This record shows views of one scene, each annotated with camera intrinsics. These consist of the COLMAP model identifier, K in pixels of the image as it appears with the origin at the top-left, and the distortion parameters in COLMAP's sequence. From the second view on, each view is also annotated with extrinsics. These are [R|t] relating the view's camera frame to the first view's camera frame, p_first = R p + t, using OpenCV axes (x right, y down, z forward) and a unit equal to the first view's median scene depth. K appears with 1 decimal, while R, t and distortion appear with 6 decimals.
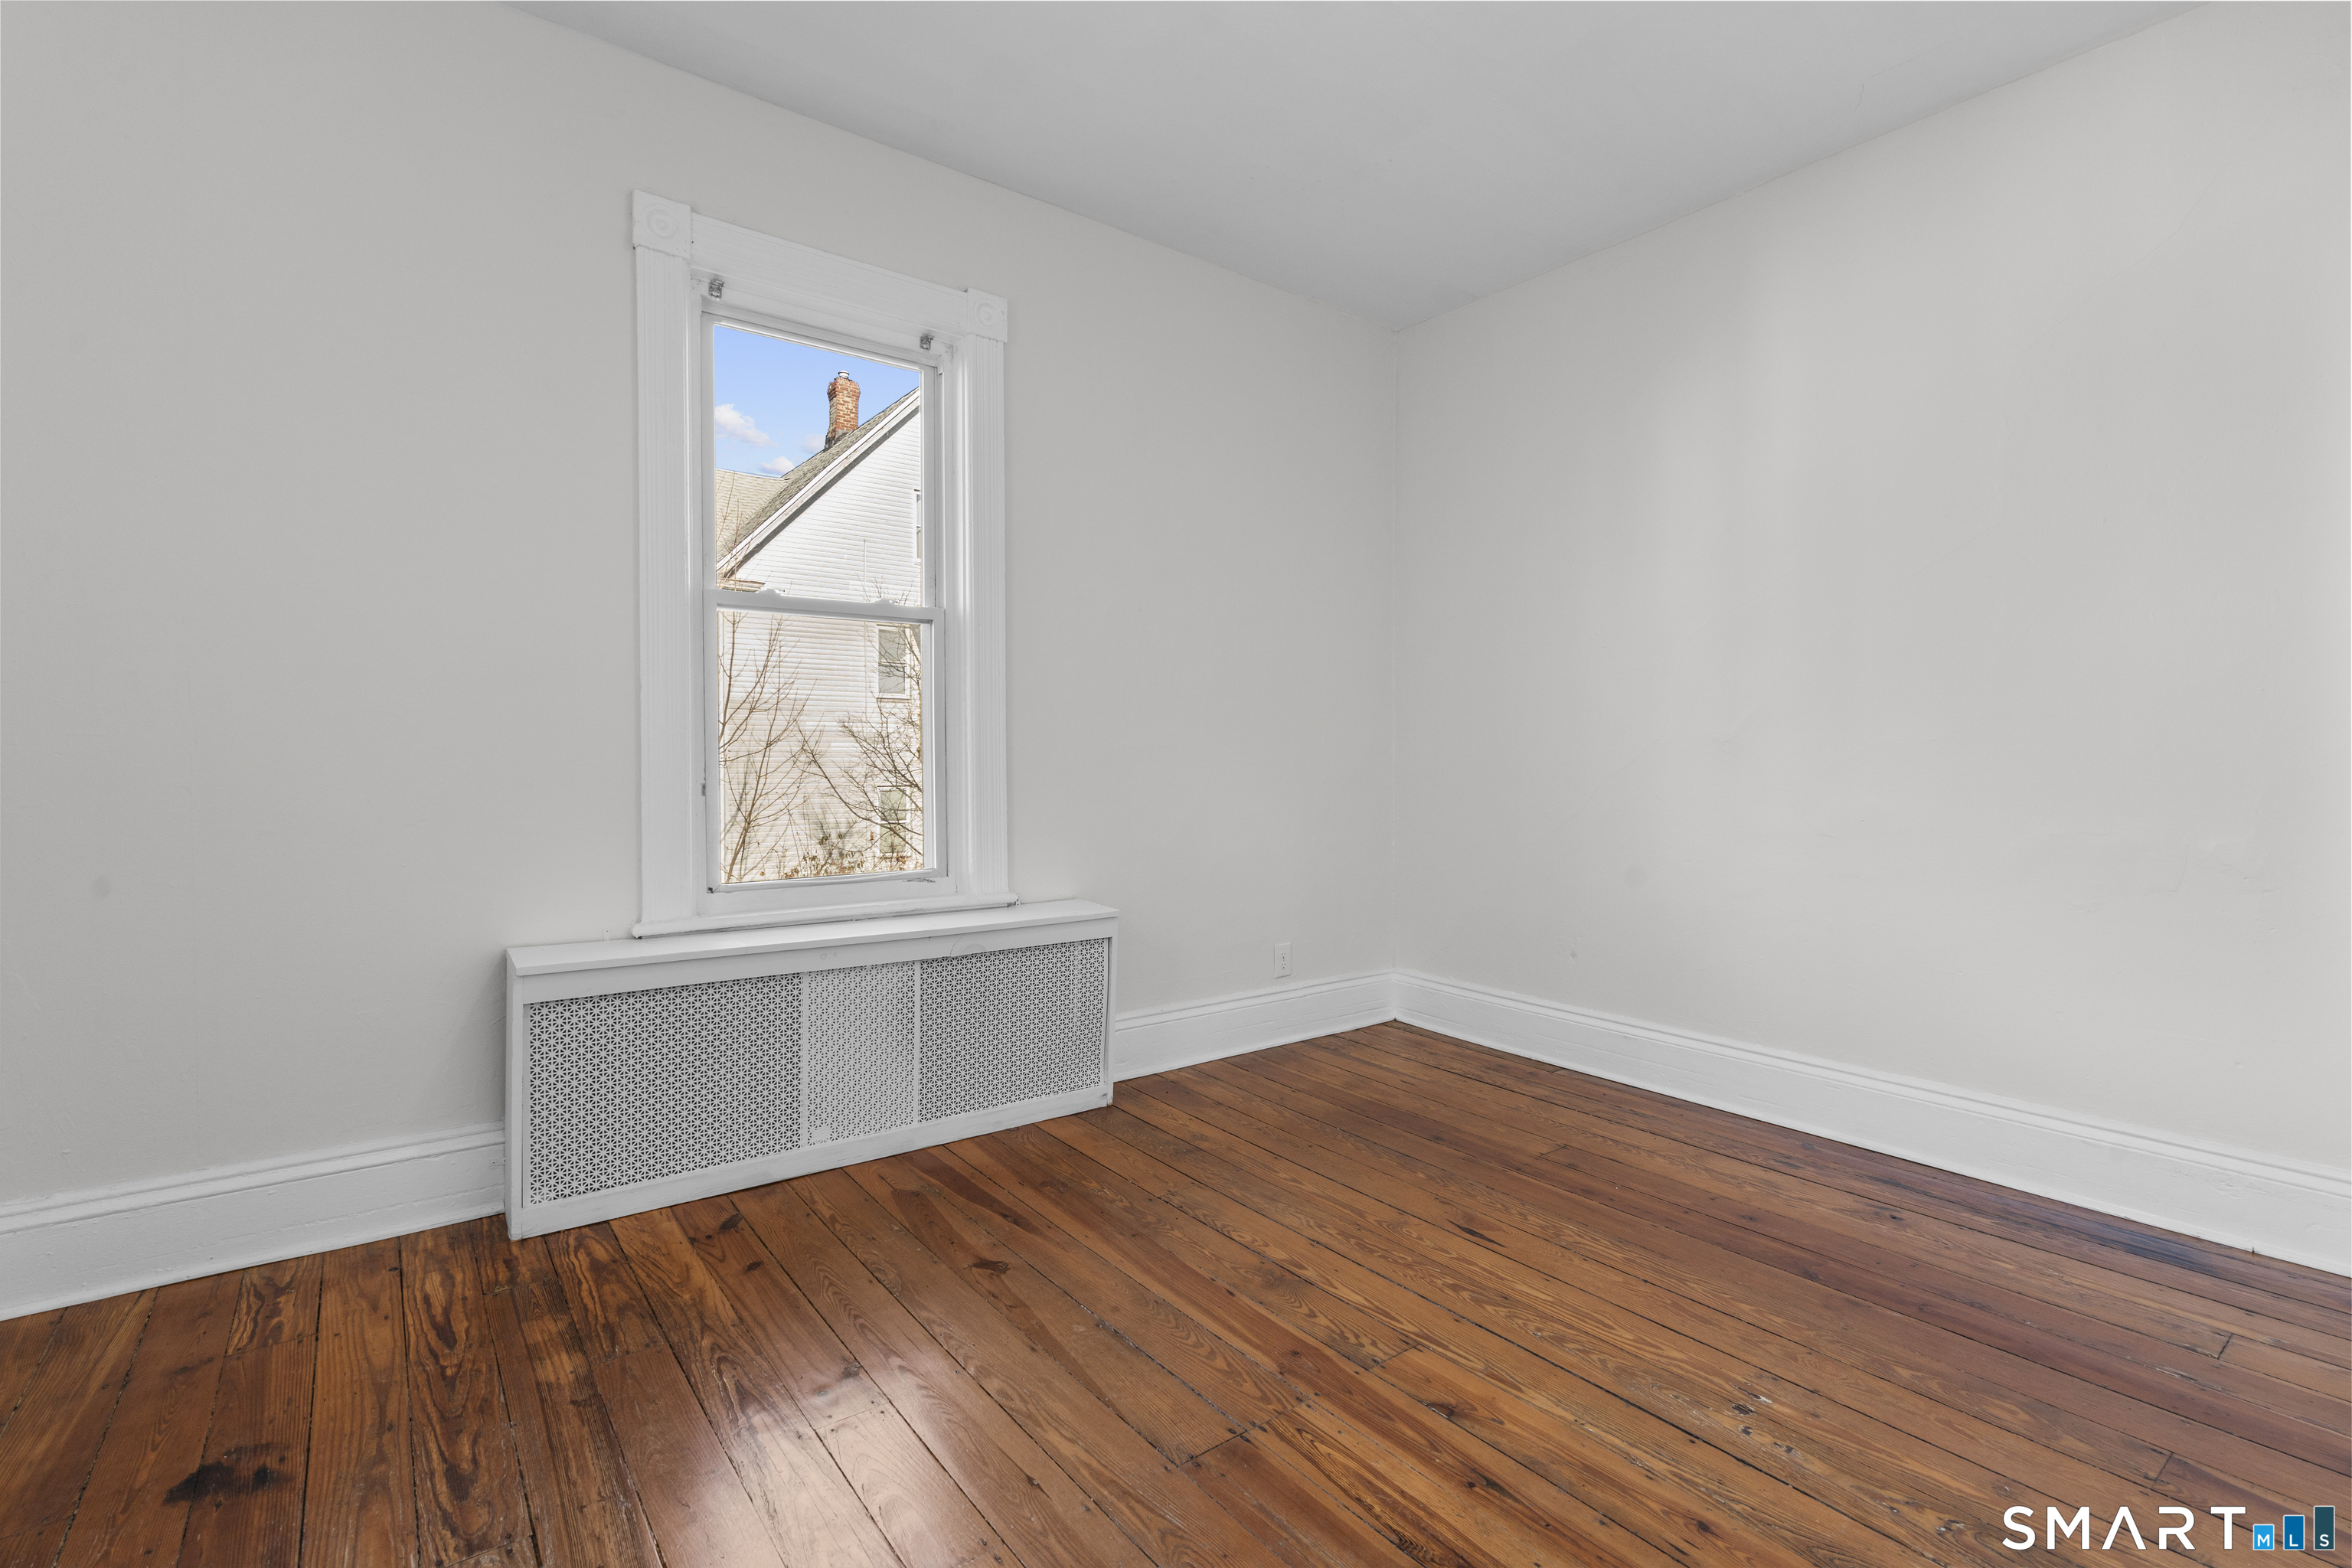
lens RADIAL K [[1062.2, 0, 1176.1], [0, 1062.2, 776.5], [0, 0, 1]] dist [-0.005832, 0.004470]
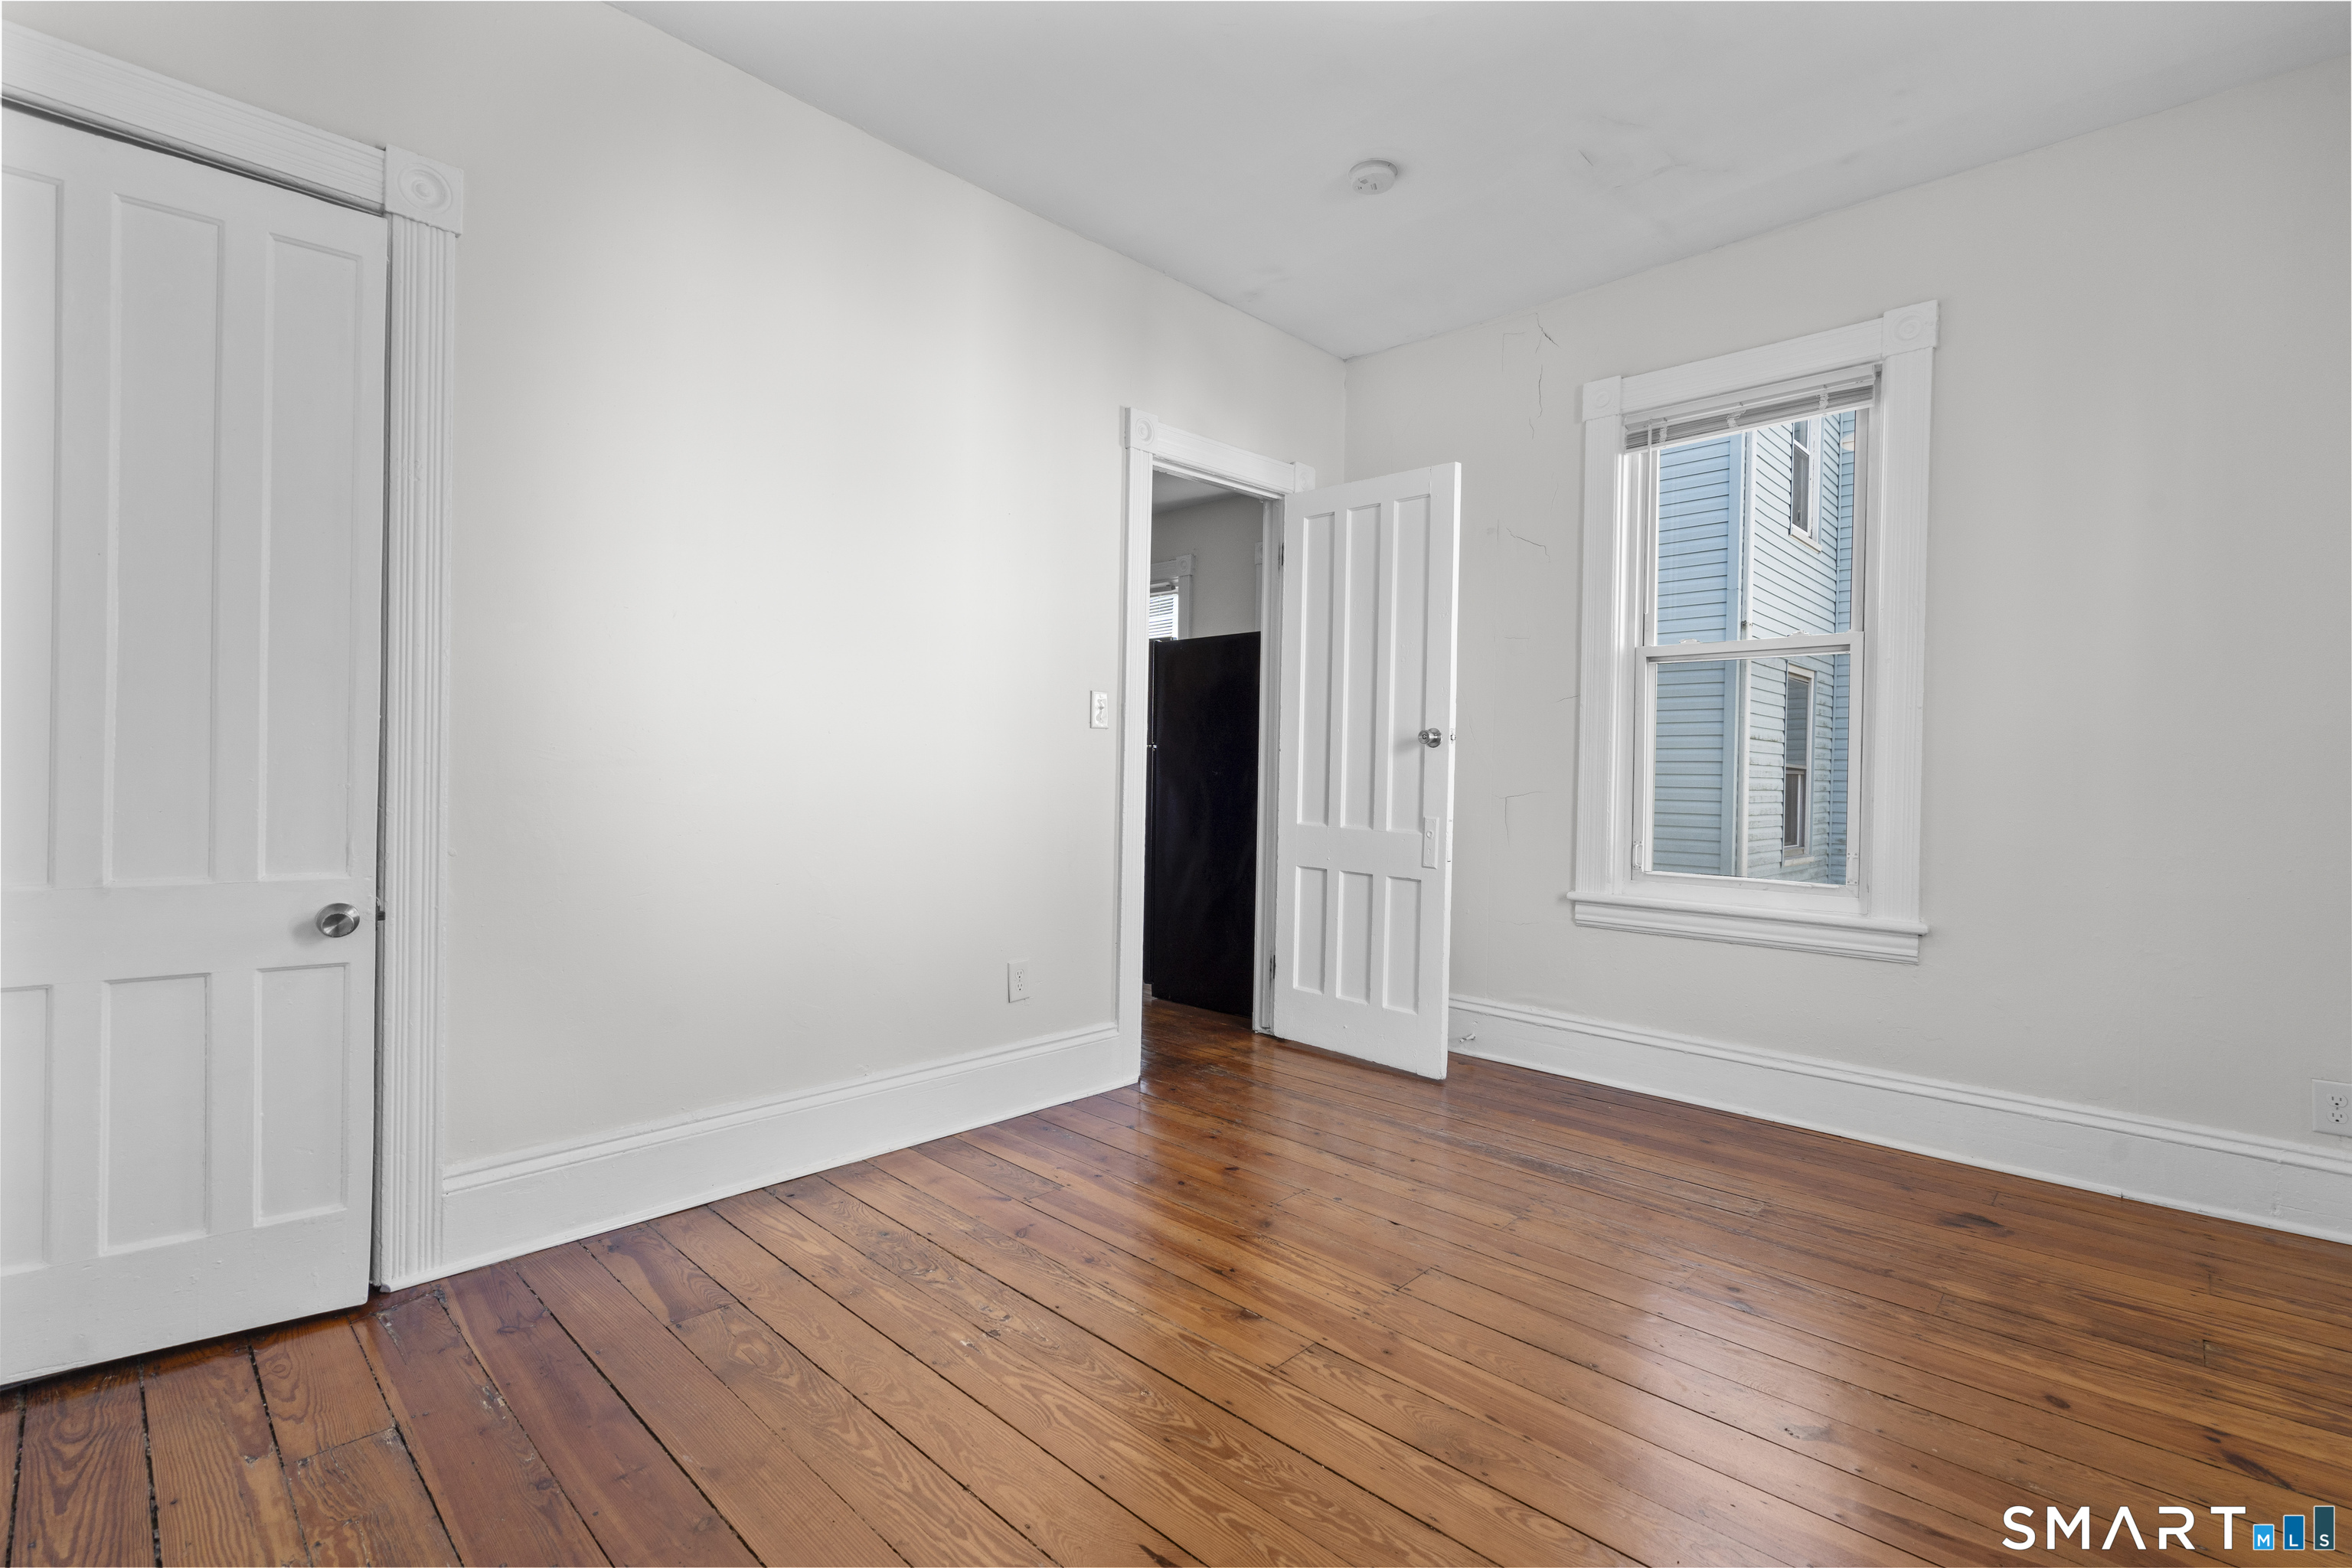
lens RADIAL K [[1062.2, 0, 1176.1], [0, 1062.2, 776.5], [0, 0, 1]] dist [-0.005832, 0.004470]
pose [[-0.988396, -0.019573, -0.150634, 0.486216], [-0.022894, 0.999531, 0.020348, -0.030720], [0.150165, 0.023561, -0.988380, 1.996890]]
